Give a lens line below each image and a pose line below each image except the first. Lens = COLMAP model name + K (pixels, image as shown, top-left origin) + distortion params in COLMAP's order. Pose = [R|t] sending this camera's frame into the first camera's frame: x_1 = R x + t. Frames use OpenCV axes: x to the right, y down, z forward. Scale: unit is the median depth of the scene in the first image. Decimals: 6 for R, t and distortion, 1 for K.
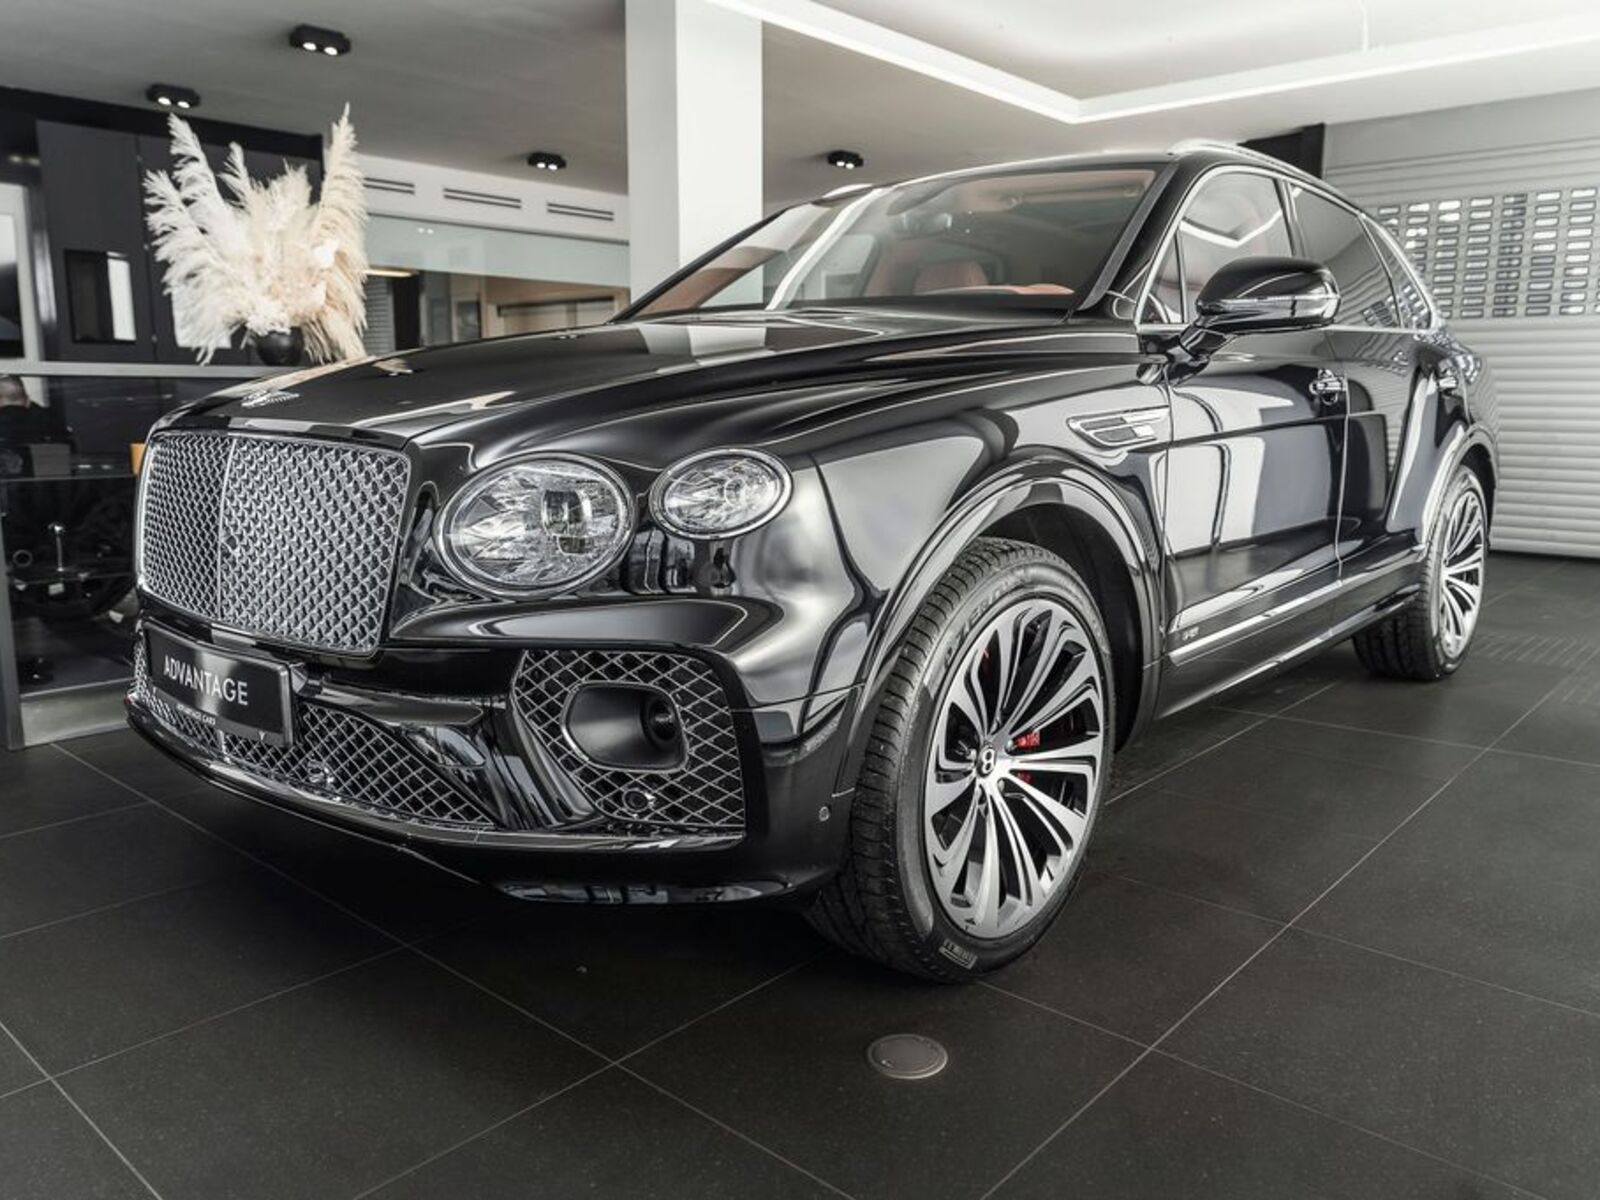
lens RADIAL K [[1190.4, 0, 800.0], [0, 1190.4, 600.0], [0, 0, 1]] dist [0.000436, -0.001991]
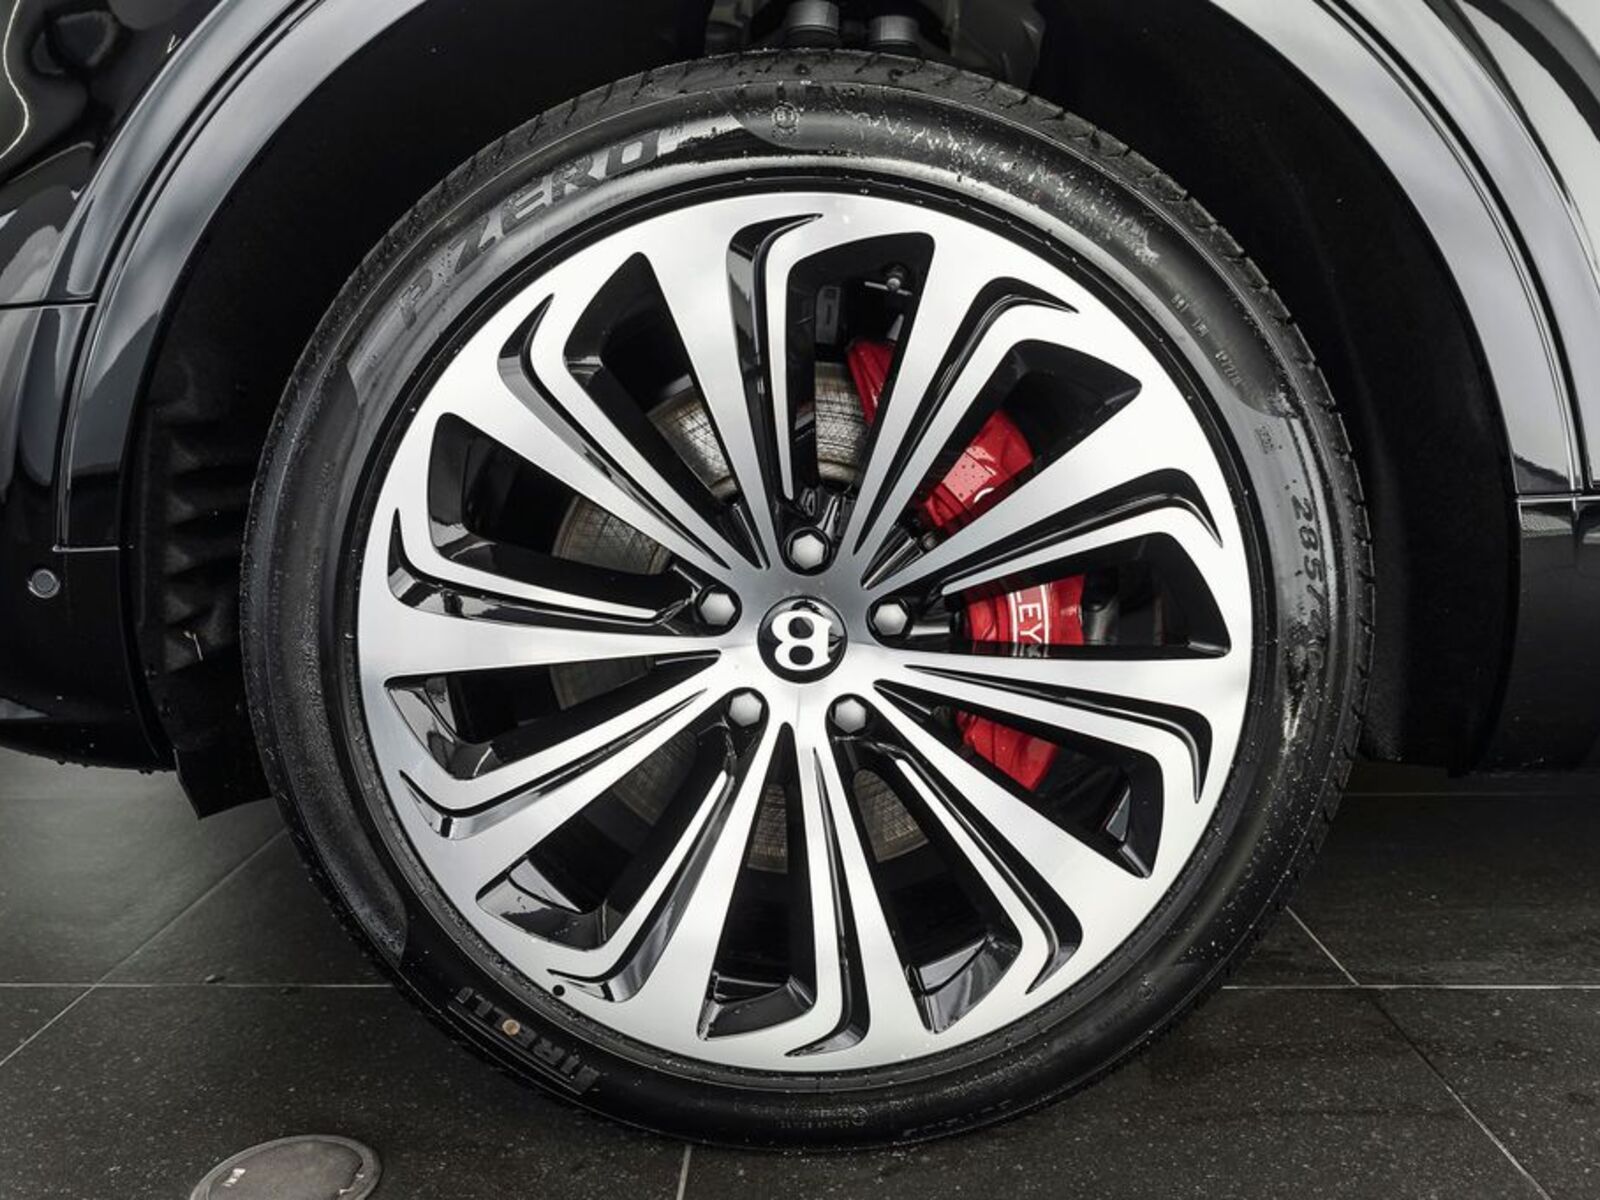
lens RADIAL K [[1190.4, 0, 800.0], [0, 1190.4, 600.0], [0, 0, 1]] dist [0.000436, -0.001991]
pose [[0.588381, 0.104018, -0.801865, 0.474584], [-0.117507, 0.992163, 0.042481, 0.103481], [0.800000, 0.069230, 0.595993, 0.752174]]
